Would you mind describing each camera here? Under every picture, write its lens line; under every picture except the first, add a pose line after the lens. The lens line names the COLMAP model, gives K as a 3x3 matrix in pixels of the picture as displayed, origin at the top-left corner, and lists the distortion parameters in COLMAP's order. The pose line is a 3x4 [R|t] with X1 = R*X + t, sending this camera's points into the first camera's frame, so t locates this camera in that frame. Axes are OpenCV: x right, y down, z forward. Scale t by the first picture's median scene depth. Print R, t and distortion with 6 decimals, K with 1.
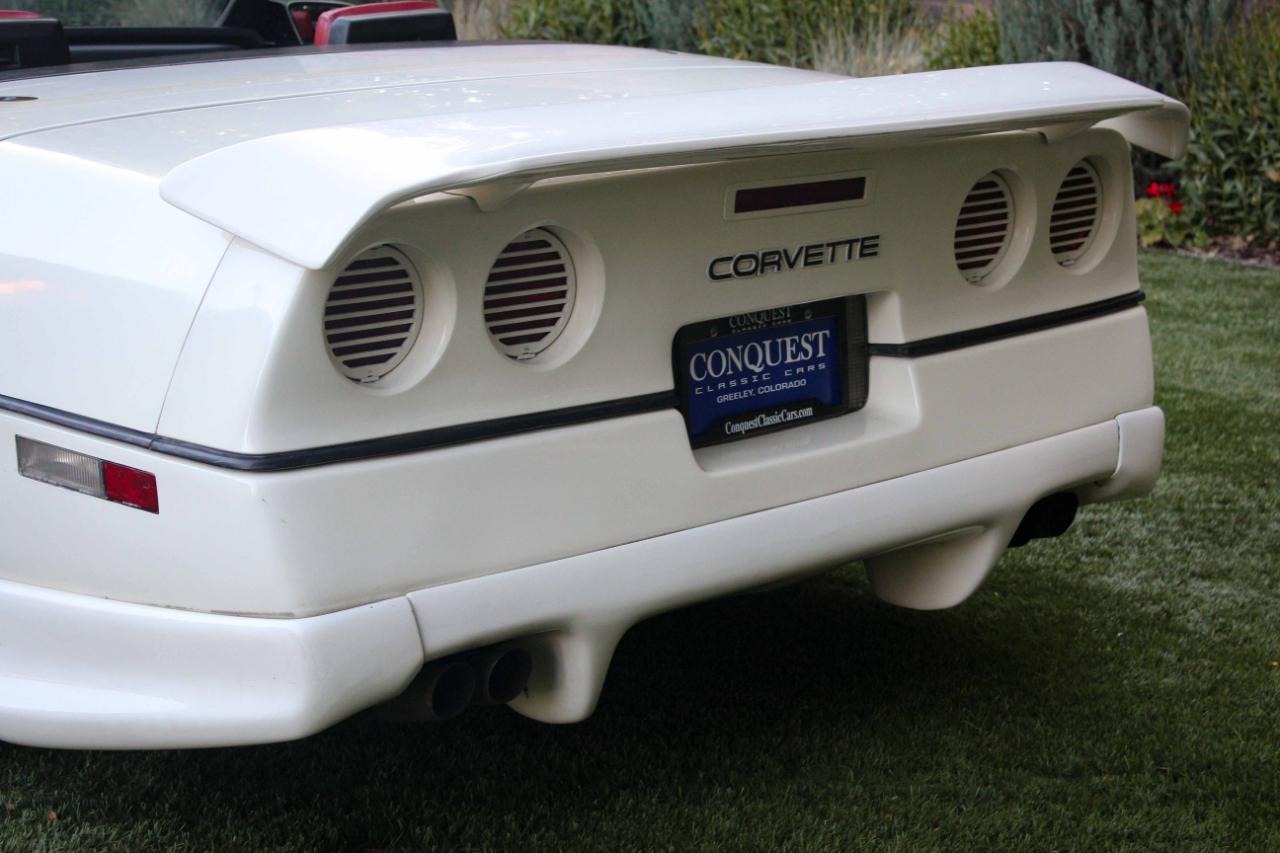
lens RADIAL K [[2520.6, 0, 638.2], [0, 2520.6, 421.3], [0, 0, 1]] dist [0.019819, 0.121332]
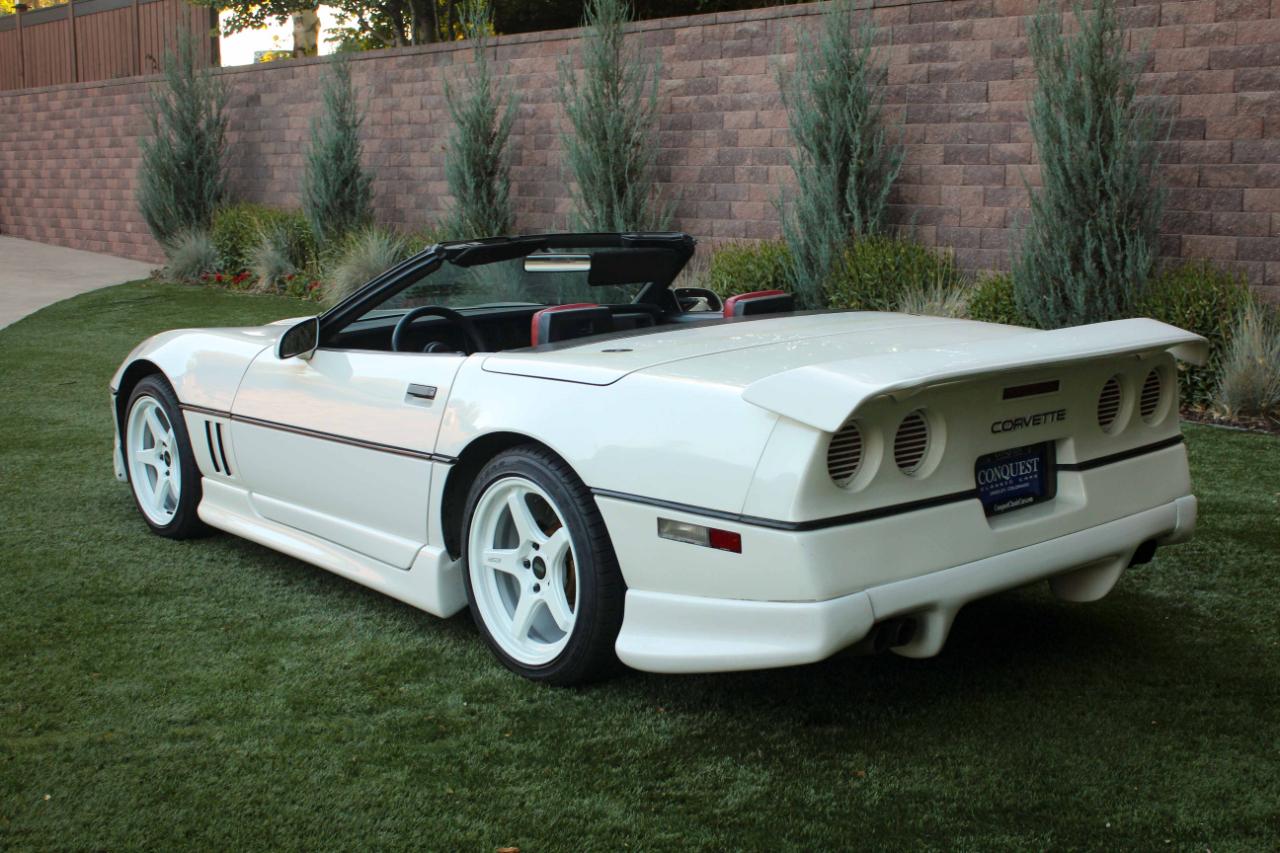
lens RADIAL K [[1630.4, 0, 643.9], [0, 1630.4, 425.8], [0, 0, 1]] dist [-0.066234, 0.062939]
pose [[0.999054, -0.022339, -0.037313, -0.186972], [0.019905, 0.997728, -0.064371, 0.014628], [0.038666, 0.063567, 0.997228, -0.280565]]
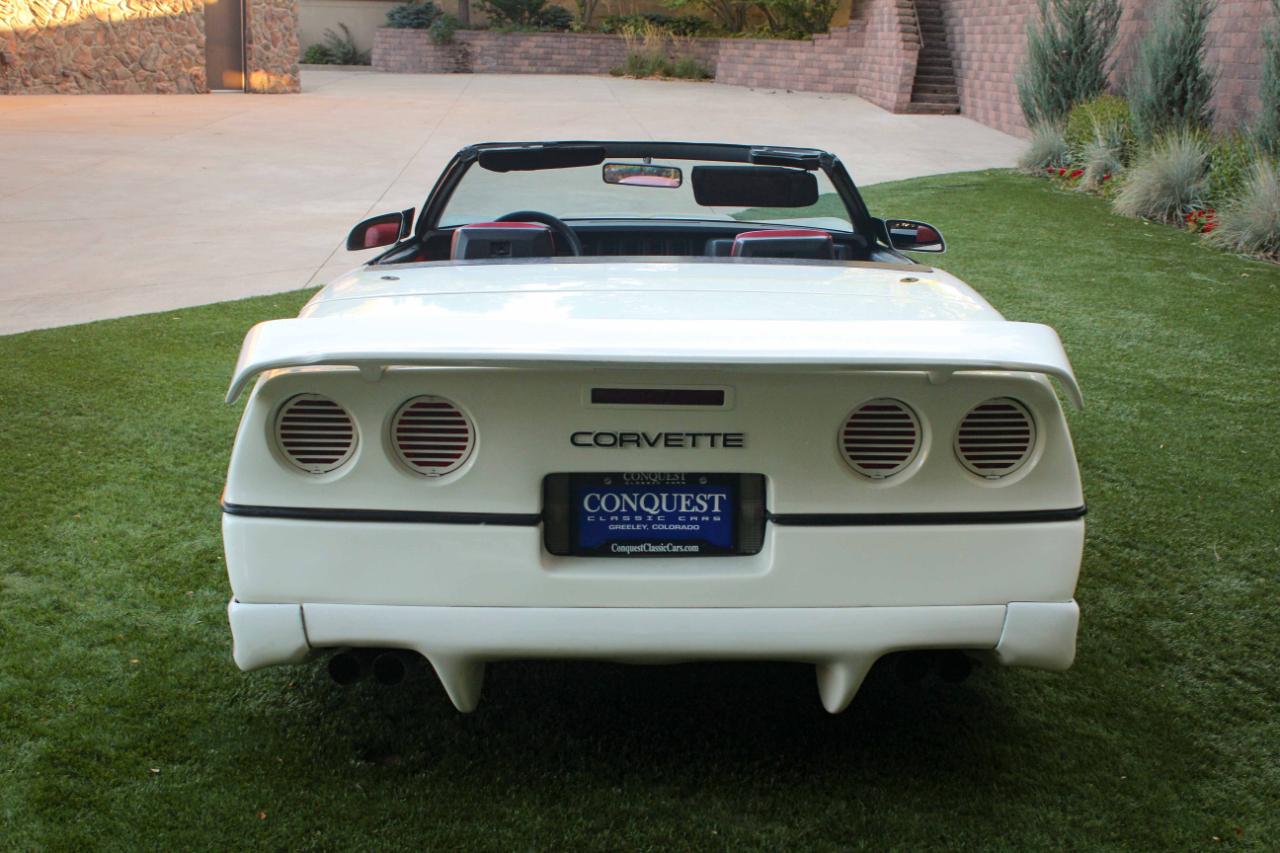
lens RADIAL K [[1579.2, 0, 640.0], [0, 1579.2, 426.5], [0, 0, 1]] dist [-0.047711, 0.025859]
pose [[0.738735, 0.153586, -0.656264, 0.620796], [-0.153450, 0.986445, 0.058126, -0.119039], [0.656296, 0.057764, 0.752289, 0.311141]]
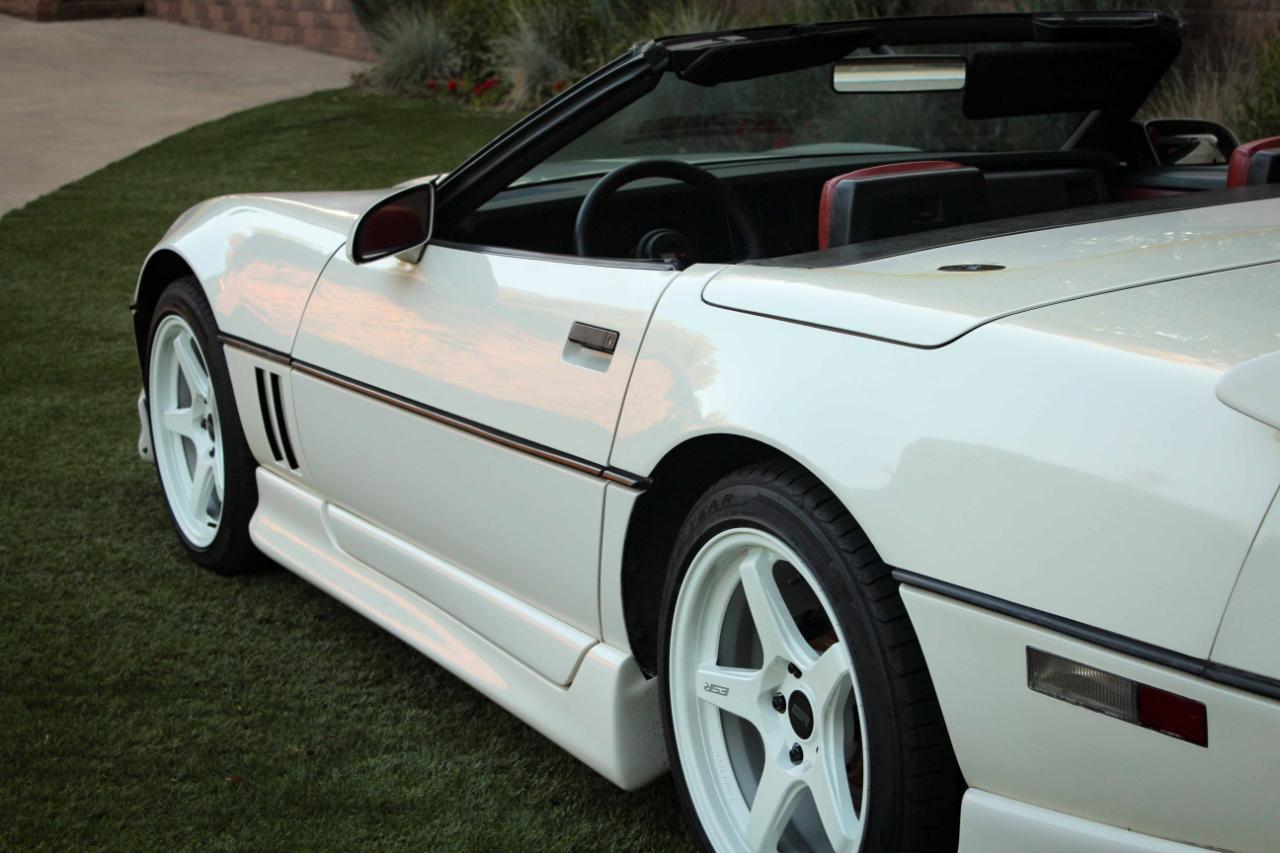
lens RADIAL K [[2520.6, 0, 638.2], [0, 2520.6, 421.3], [0, 0, 1]] dist [0.019819, 0.121332]
pose [[0.969449, 0.001996, -0.245285, -0.142784], [-0.007297, 0.999759, -0.020705, -0.051352], [0.245184, 0.021862, 0.969230, 0.060743]]
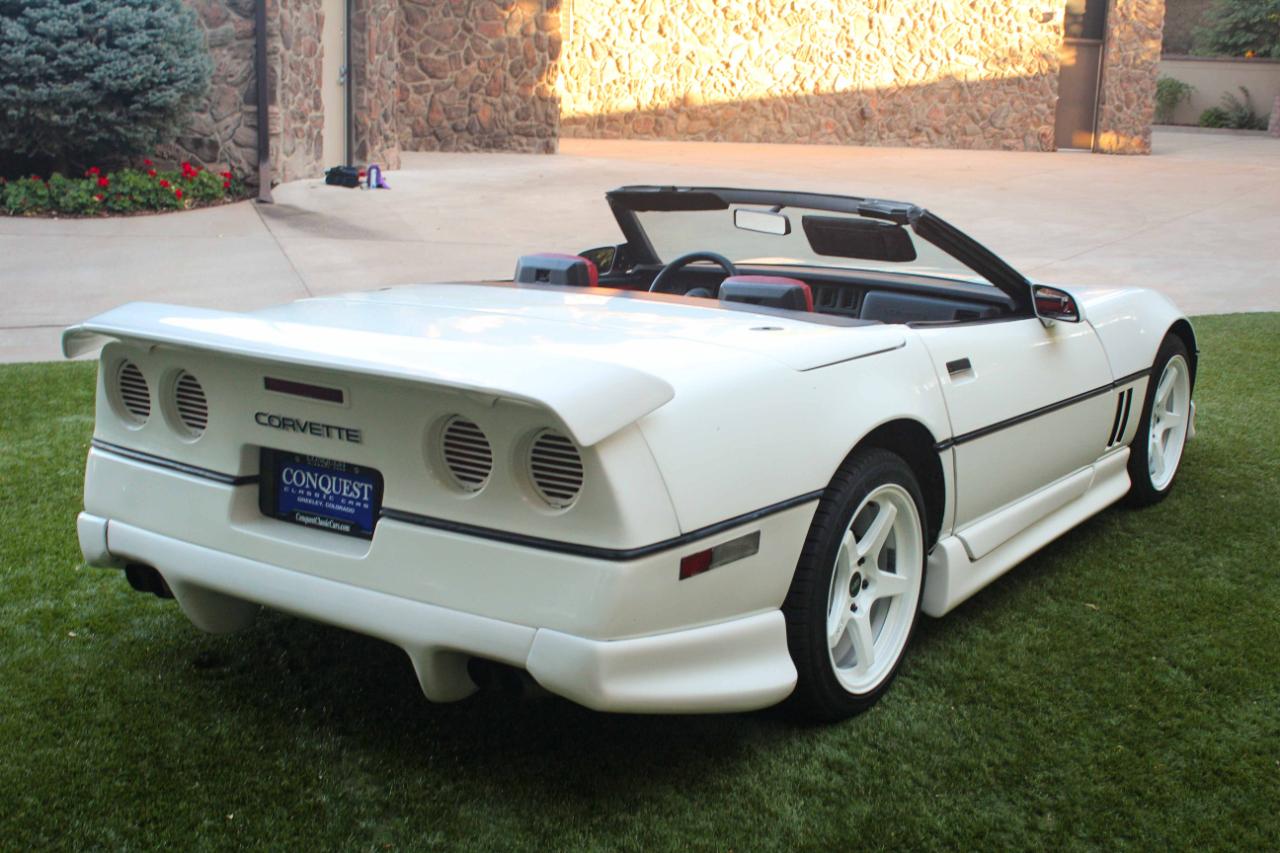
lens RADIAL K [[1565.8, 0, 640.0], [0, 1565.8, 426.5], [0, 0, 1]] dist [-0.075605, 0.079334]
pose [[0.218868, 0.194981, -0.956075, 1.064004], [-0.234405, 0.961645, 0.142456, -0.255954], [0.947180, 0.192930, 0.256178, 0.915255]]
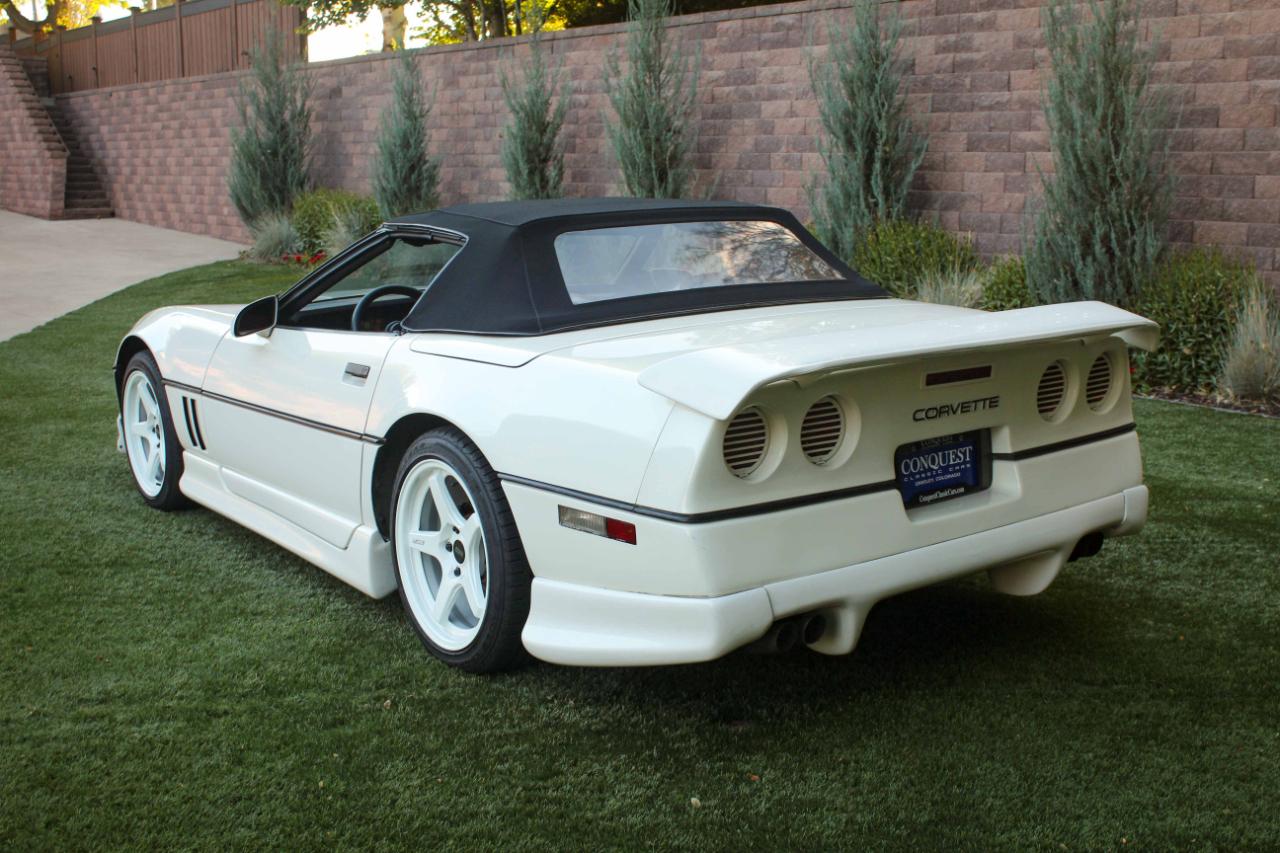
lens RADIAL K [[1497.1, 0, 648.6], [0, 1497.1, 428.7], [0, 0, 1]] dist [-0.090832, 0.100597]
pose [[0.995585, -0.009532, -0.093383, -0.061569], [0.005422, 0.999009, -0.044168, -0.001528], [0.093712, 0.043466, 0.994650, -0.133762]]
